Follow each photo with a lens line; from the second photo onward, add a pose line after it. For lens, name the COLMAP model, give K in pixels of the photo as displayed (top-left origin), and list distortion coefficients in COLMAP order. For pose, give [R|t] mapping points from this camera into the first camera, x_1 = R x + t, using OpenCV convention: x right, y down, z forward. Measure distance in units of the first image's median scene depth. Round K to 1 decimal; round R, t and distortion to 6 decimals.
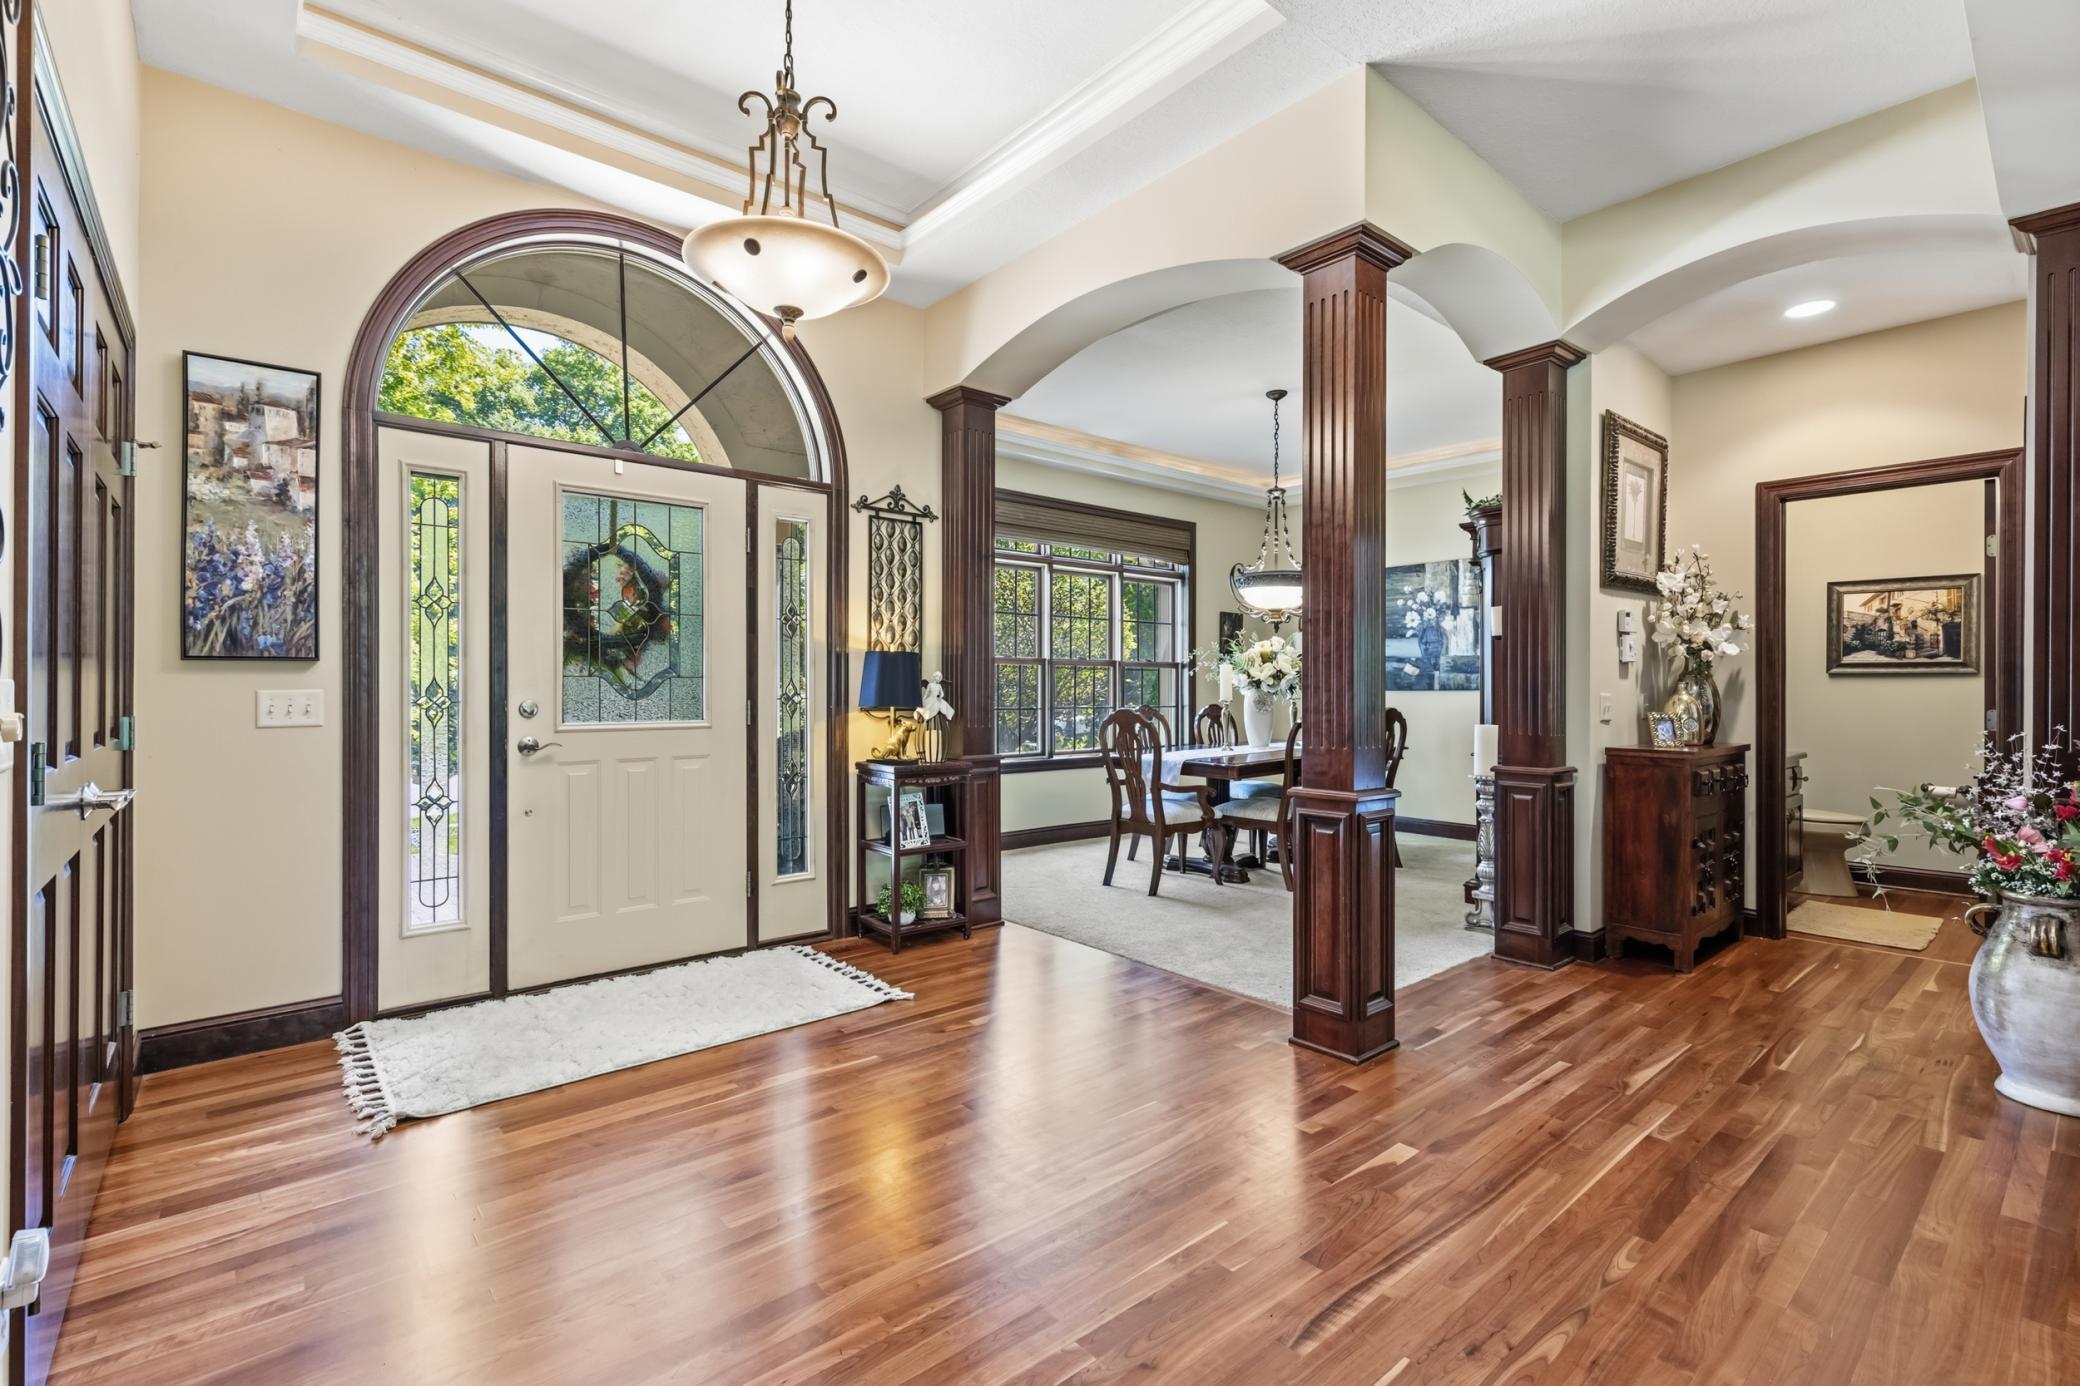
lens RADIAL K [[929.9, 0, 1049.6], [0, 929.9, 692.3], [0, 0, 1]] dist [0.004732, 0.000573]
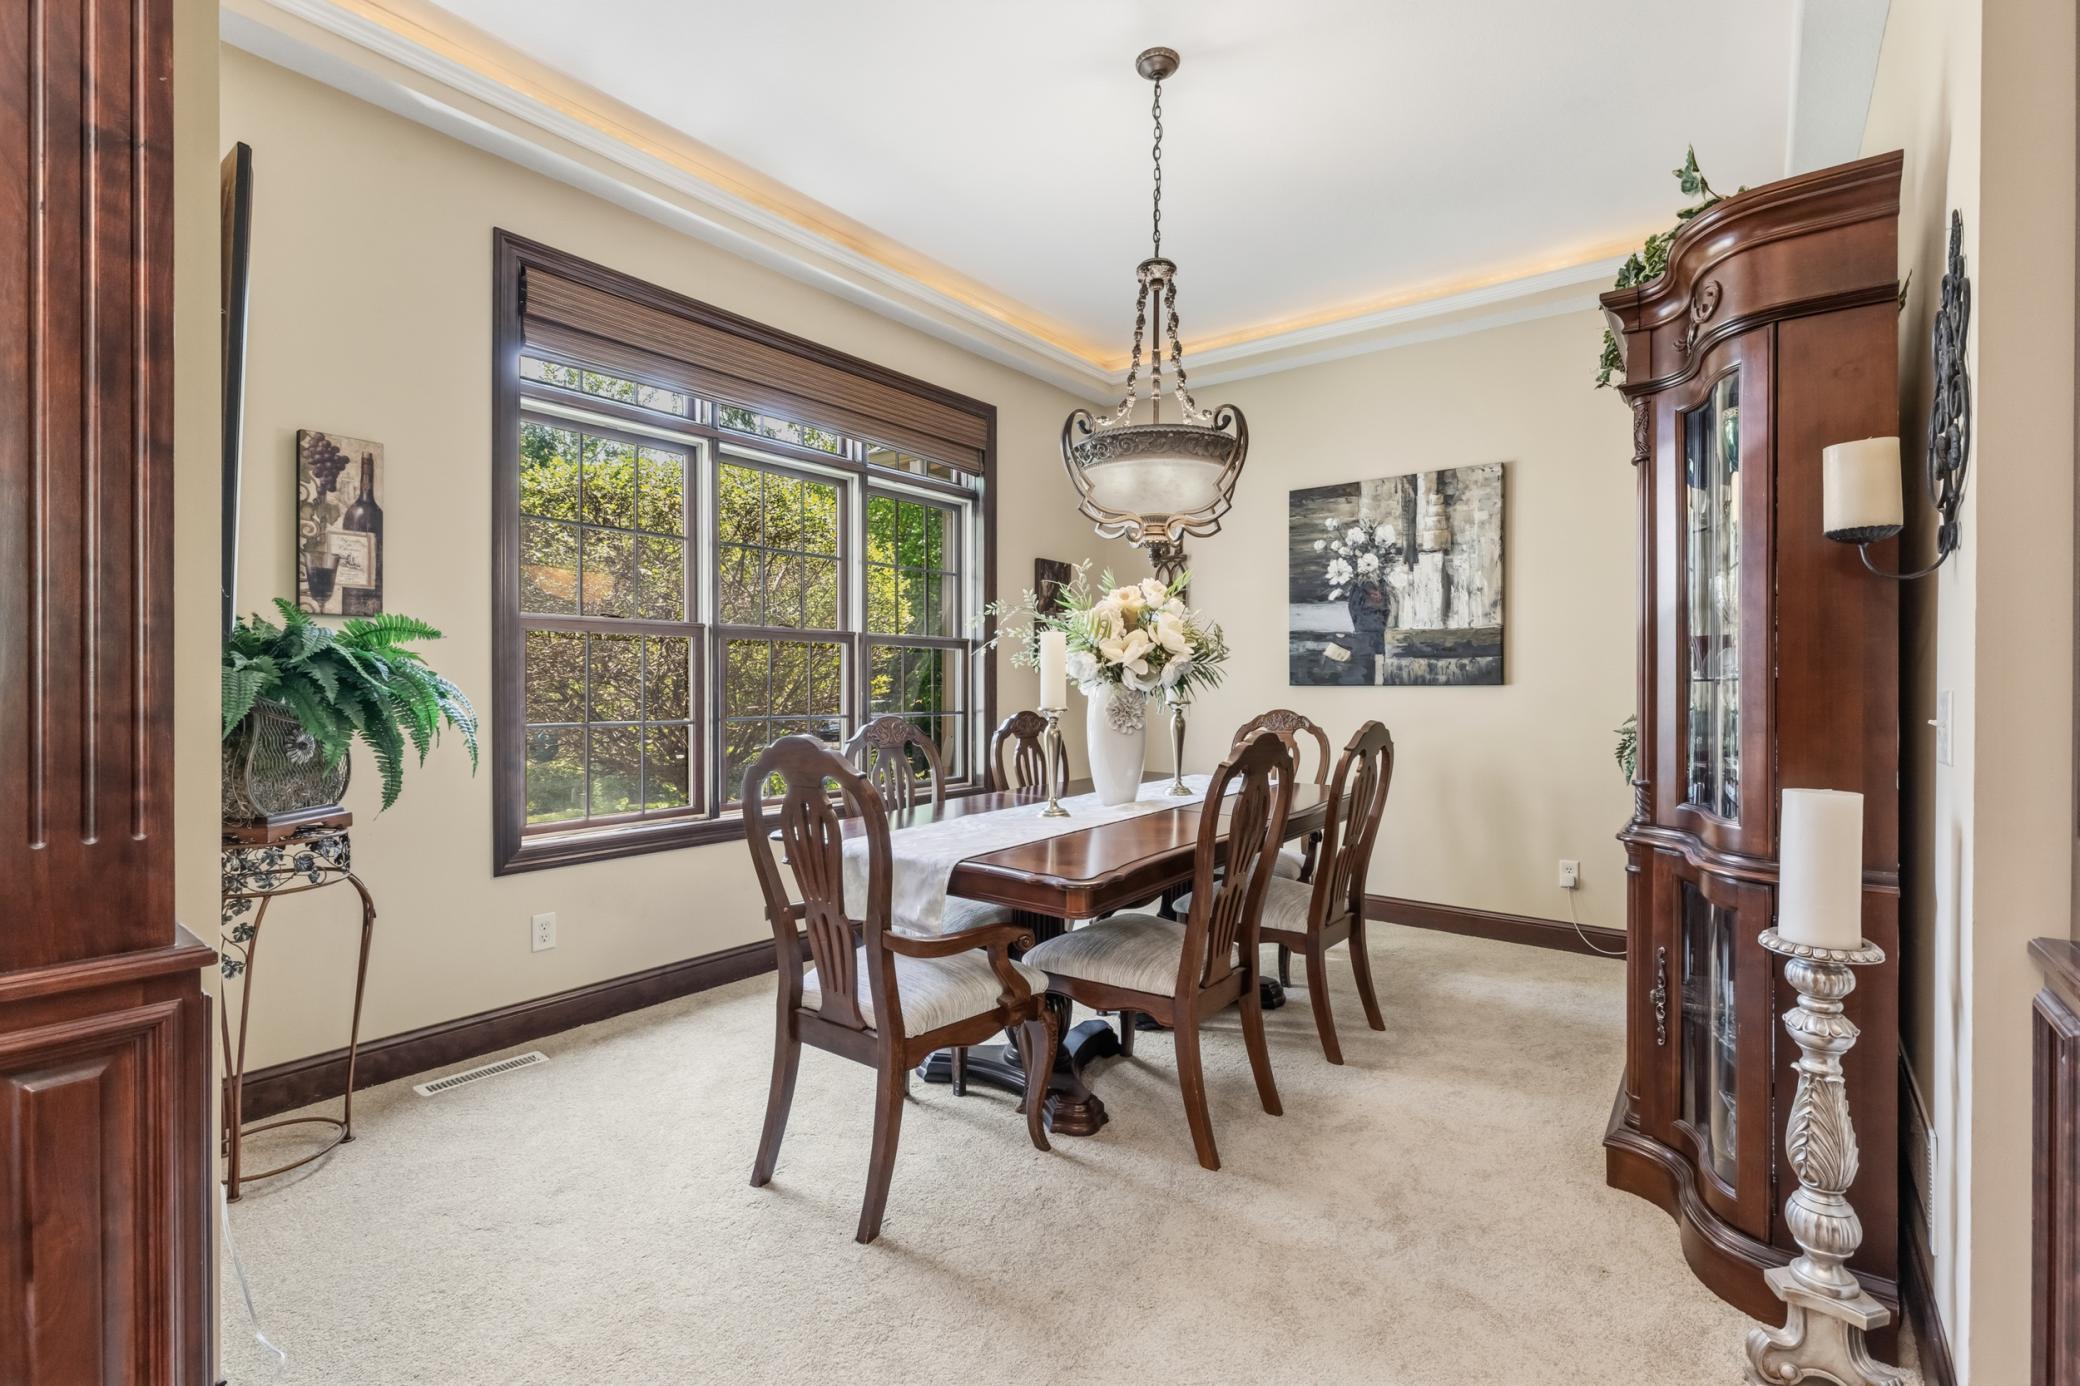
lens RADIAL K [[929.9, 0, 1045.4], [0, 929.9, 688.5], [0, 0, 1]] dist [0.004732, 0.000573]
pose [[0.980344, -0.000165, 0.197296, 0.079043], [-0.000571, 0.999993, 0.003674, -0.002507], [-0.197295, -0.003714, 0.980337, 0.457729]]
